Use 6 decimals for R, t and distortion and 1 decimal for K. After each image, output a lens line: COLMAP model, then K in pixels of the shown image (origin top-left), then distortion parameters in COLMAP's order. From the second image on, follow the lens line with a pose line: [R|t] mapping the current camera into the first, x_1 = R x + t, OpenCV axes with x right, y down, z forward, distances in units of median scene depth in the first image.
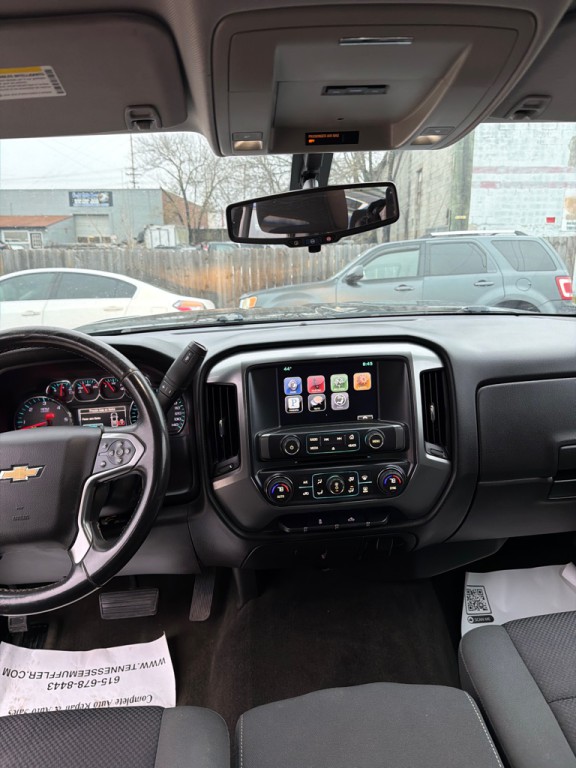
lens RADIAL K [[546.4, 0, 291.4], [0, 546.4, 375.4], [0, 0, 1]] dist [0.005021, -0.005331]
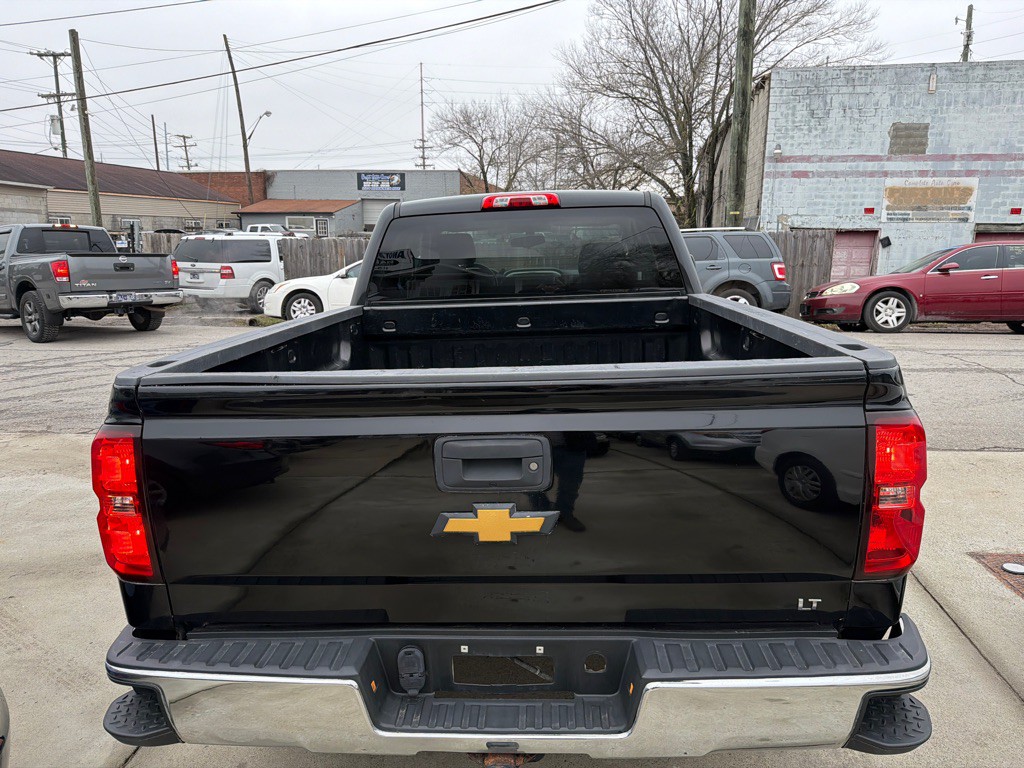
lens RADIAL K [[725.2, 0, 512.0], [0, 725.2, 384.0], [0, 0, 1]] dist [0.078285, -0.054639]
pose [[0.989622, 0.037493, -0.138718, 0.051928], [-0.041836, 0.998717, -0.028527, 0.076684], [0.137471, 0.034035, 0.989921, -0.335321]]
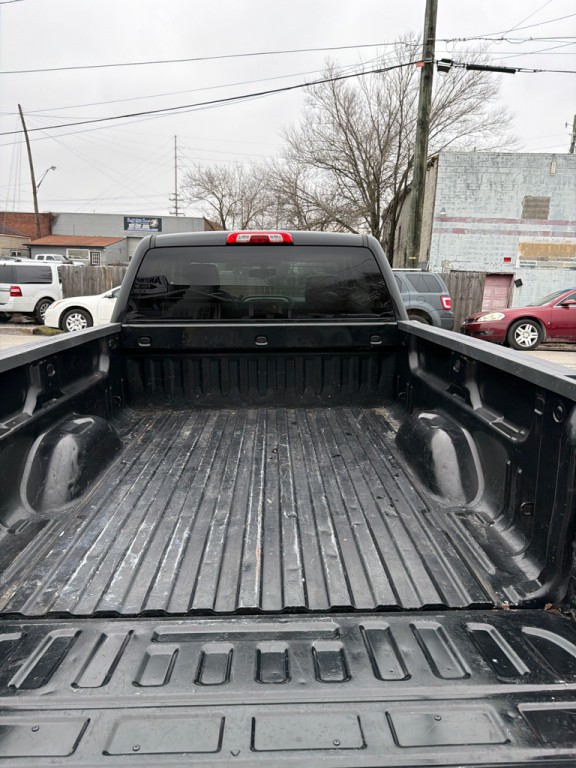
lens RADIAL K [[543.9, 0, 288.0], [0, 543.9, 384.0], [0, 0, 1]] dist [0.078285, -0.054639]
pose [[0.997142, 0.051787, -0.055002, 0.045926], [-0.053417, 0.998163, -0.028578, 0.072655], [0.053421, 0.031434, 0.998077, -0.313784]]
